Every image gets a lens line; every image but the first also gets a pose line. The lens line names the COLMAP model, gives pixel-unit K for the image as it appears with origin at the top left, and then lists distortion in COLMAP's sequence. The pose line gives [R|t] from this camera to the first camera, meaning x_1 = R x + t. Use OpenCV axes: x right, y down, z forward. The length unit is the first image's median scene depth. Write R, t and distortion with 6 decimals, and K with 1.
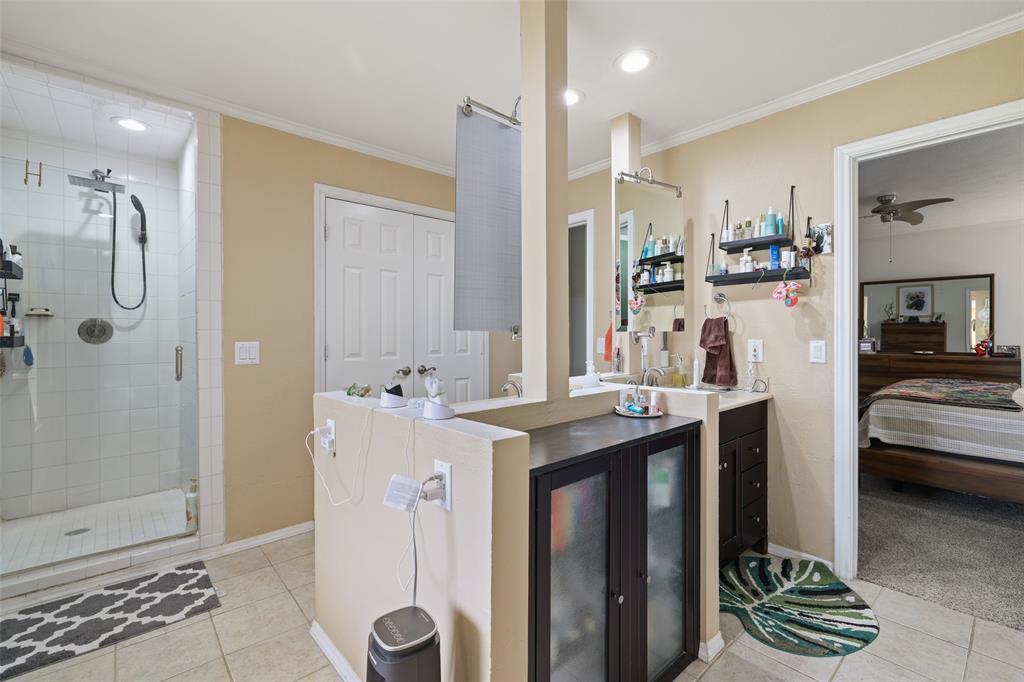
lens RADIAL K [[447.0, 0, 516.8], [0, 447.0, 336.7], [0, 0, 1]] dist [-0.022868, -0.000148]
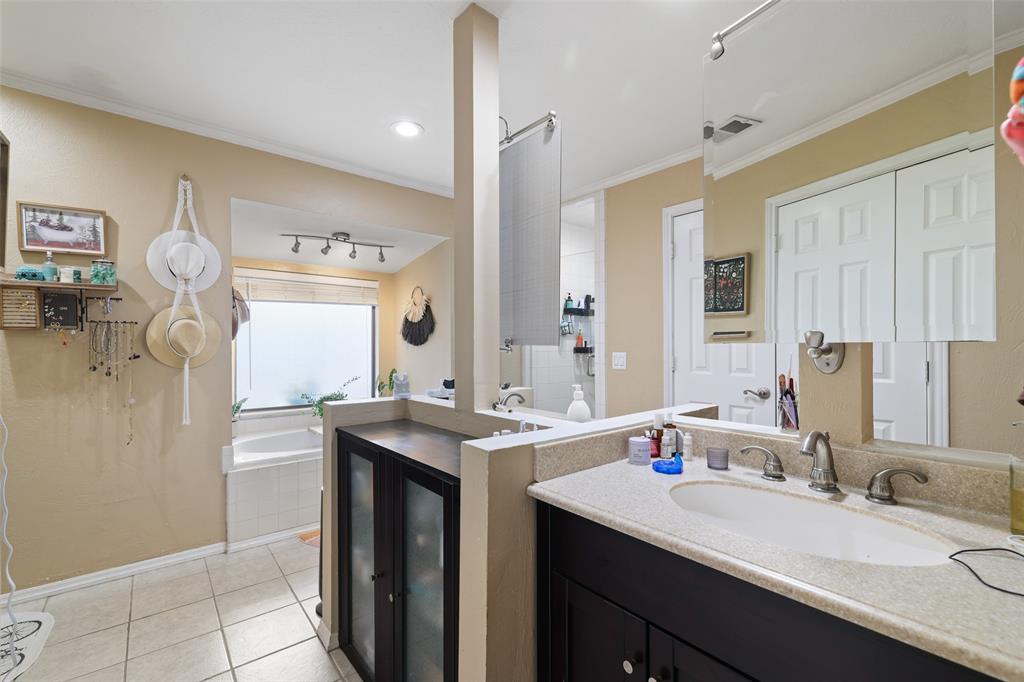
lens RADIAL K [[447.0, 0, 516.5], [0, 447.0, 343.9], [0, 0, 1]] dist [-0.022868, -0.000148]
pose [[-0.021297, 0.000206, -0.999773, 0.709446], [-0.007674, 0.999970, 0.000370, -0.011031], [0.999744, 0.007680, -0.021295, 0.715537]]
